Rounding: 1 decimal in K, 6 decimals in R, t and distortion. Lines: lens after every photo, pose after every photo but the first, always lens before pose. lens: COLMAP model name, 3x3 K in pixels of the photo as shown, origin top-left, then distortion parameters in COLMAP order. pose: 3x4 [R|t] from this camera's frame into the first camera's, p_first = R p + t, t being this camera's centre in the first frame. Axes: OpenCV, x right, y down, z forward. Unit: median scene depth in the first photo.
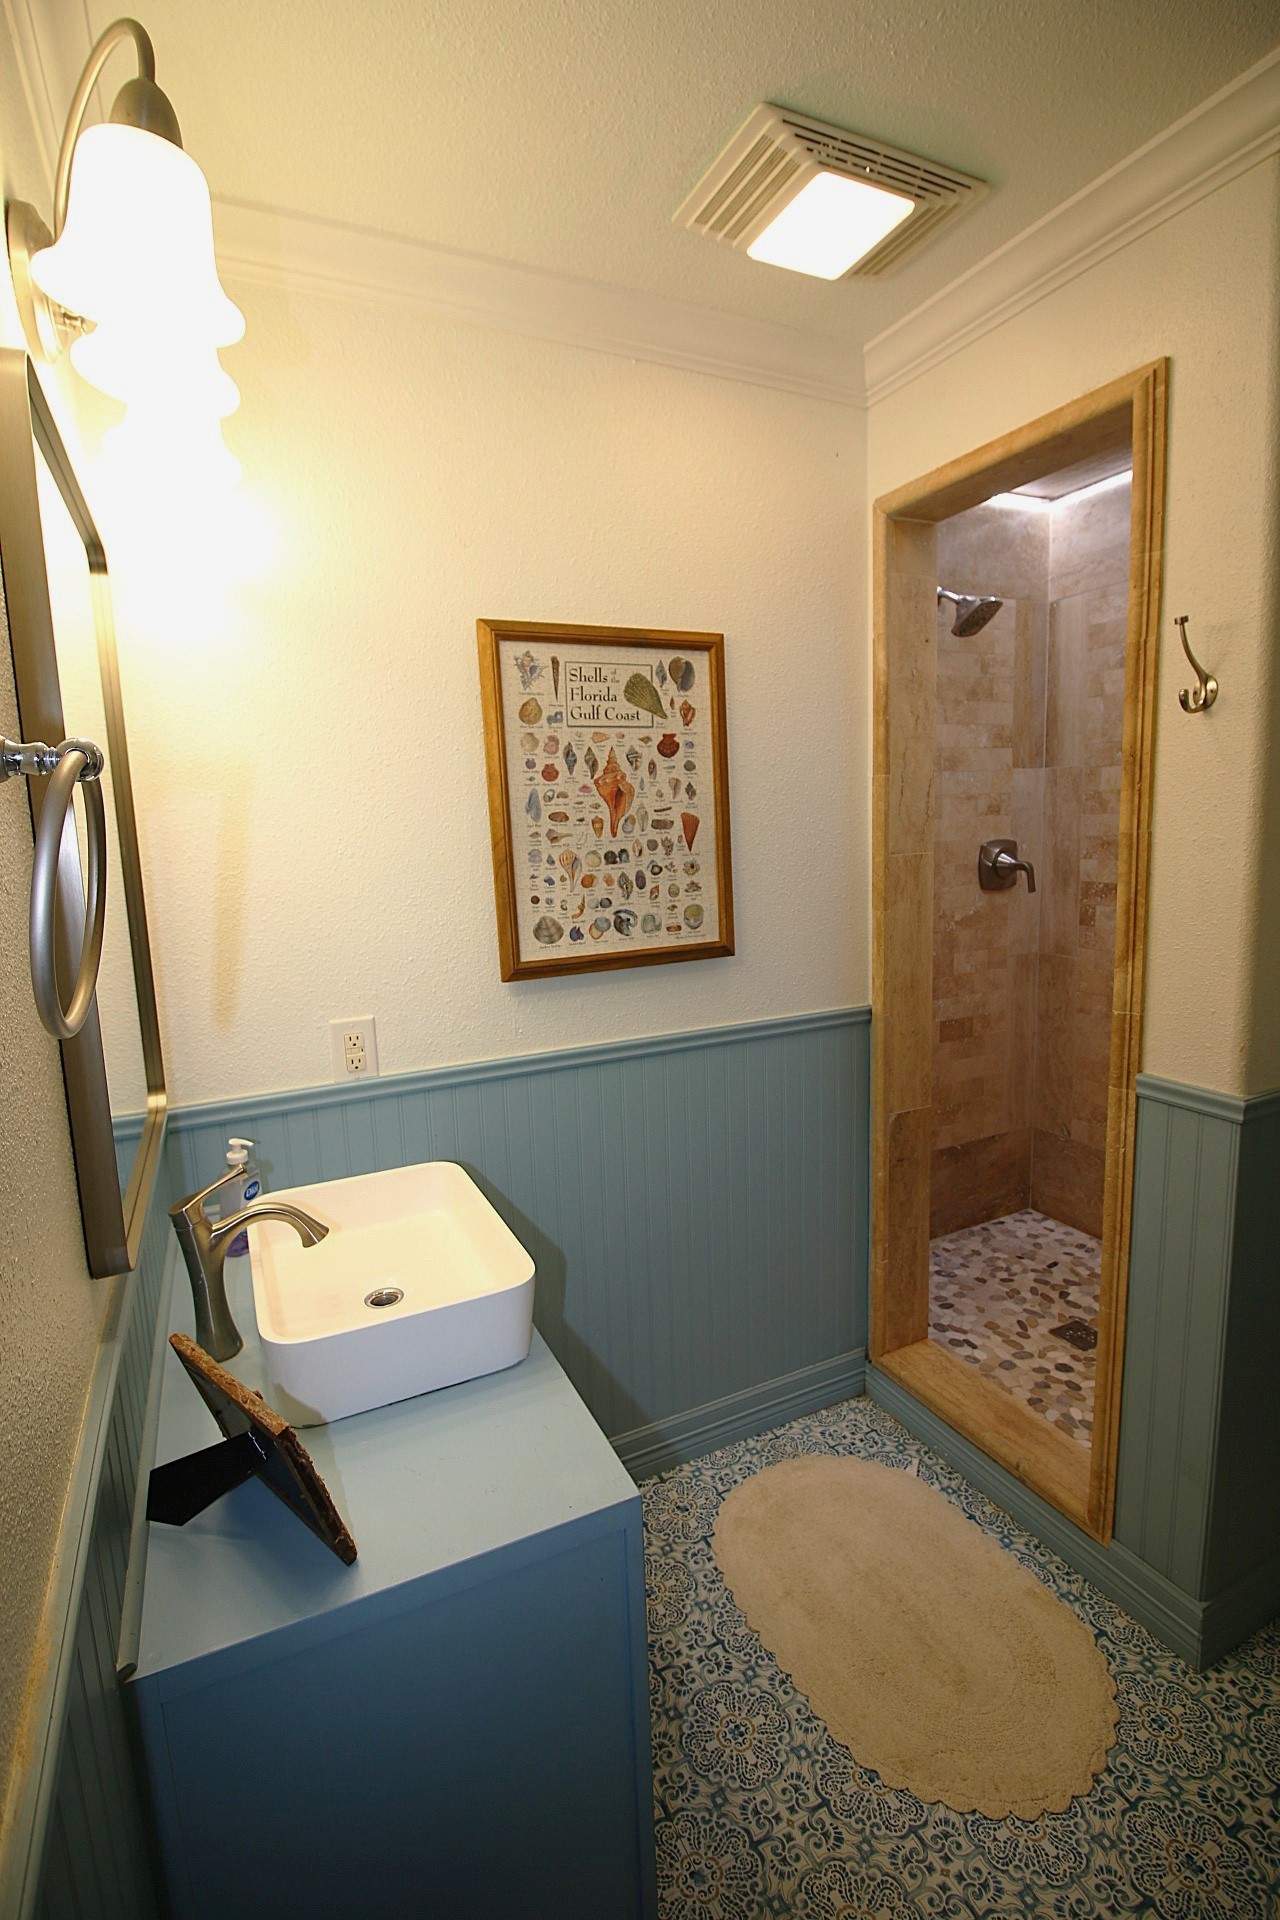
lens RADIAL K [[887.3, 0, 630.5], [0, 887.3, 950.7], [0, 0, 1]] dist [-0.003191, -0.009725]
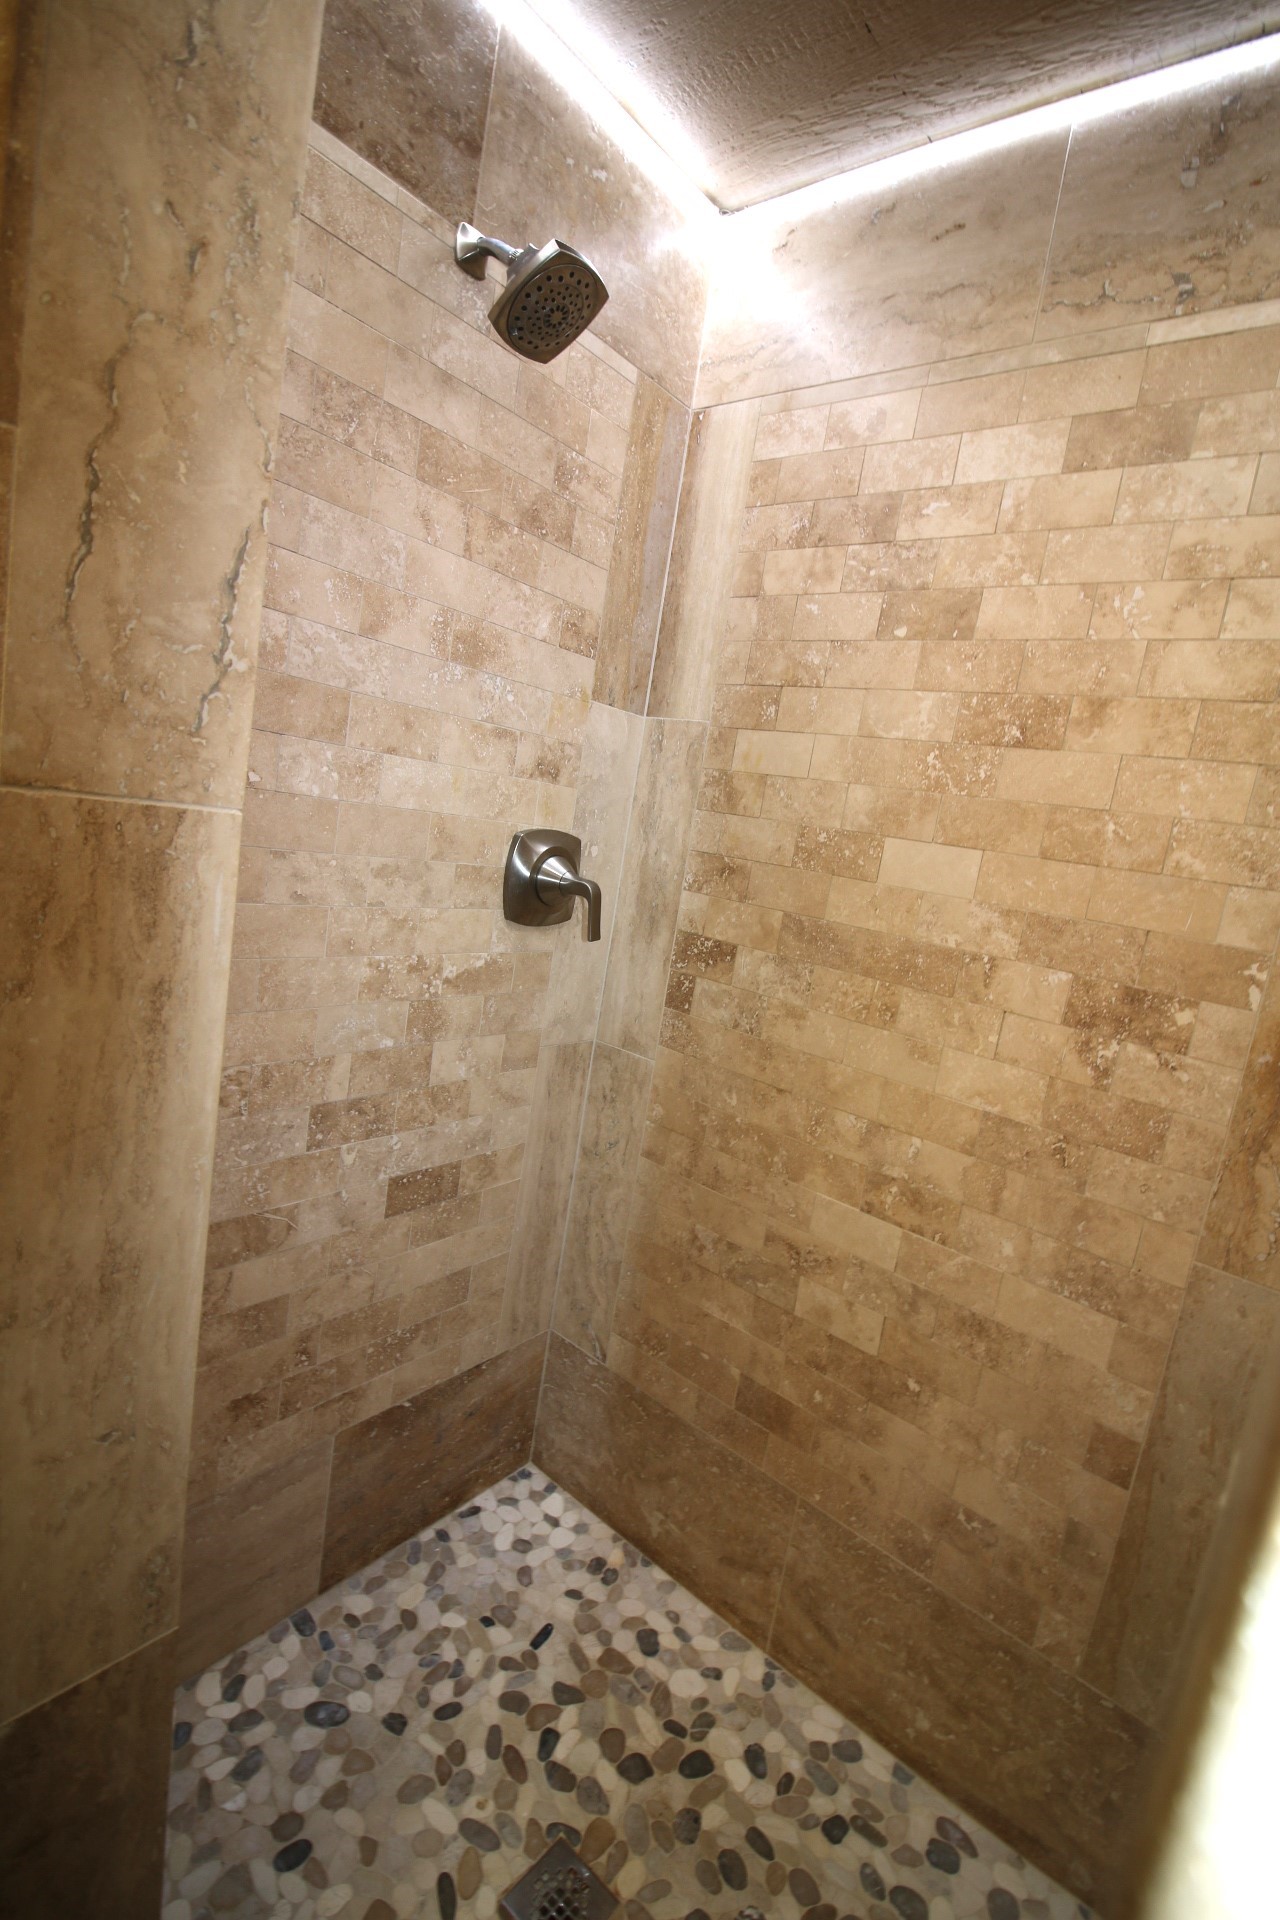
lens RADIAL K [[887.3, 0, 637.6], [0, 887.3, 962.0], [0, 0, 1]] dist [-0.003191, -0.009725]
pose [[0.893960, 0.109971, 0.434444, 0.245141], [-0.126396, 0.991939, 0.008996, -0.059833], [-0.429953, -0.062954, 0.900654, 0.506294]]
